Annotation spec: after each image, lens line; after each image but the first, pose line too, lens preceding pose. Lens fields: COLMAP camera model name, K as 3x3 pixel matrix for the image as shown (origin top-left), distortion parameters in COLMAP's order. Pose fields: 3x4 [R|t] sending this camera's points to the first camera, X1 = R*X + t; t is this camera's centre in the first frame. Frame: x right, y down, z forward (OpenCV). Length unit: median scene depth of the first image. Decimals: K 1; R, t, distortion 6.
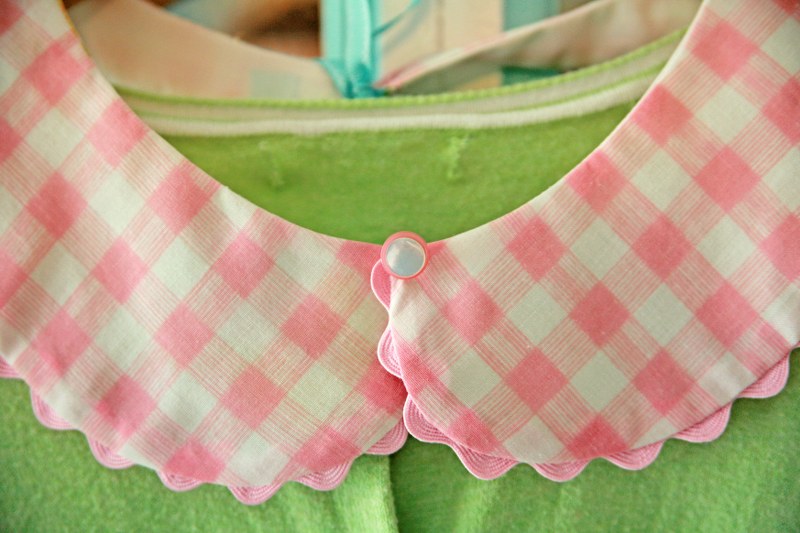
lens RADIAL K [[1646.2, 0, 401.8], [0, 1646.2, 267.7], [0, 0, 1]] dist [0.044089, 0.000000]
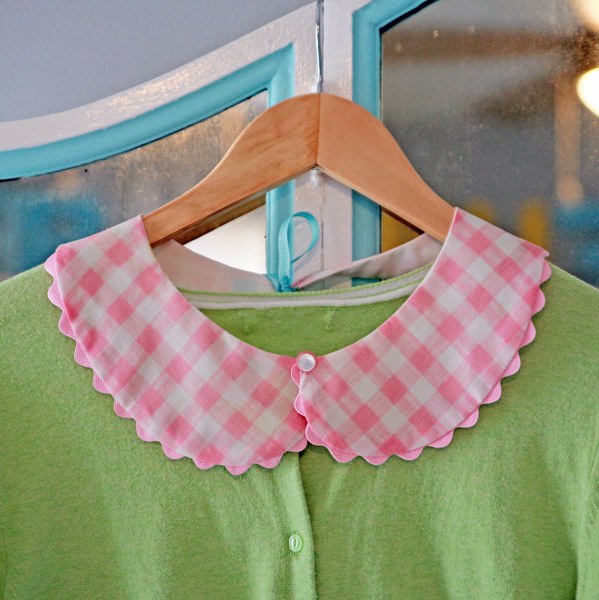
lens RADIAL K [[919.0, 0, 279.6], [0, 919.0, 288.0], [0, 0, 1]] dist [0.078299, 0.000000]
pose [[0.999715, 0.005226, -0.023276, -0.005778], [-0.007675, 0.994294, -0.106396, 0.025207], [0.022588, 0.106544, 0.994051, -0.247432]]
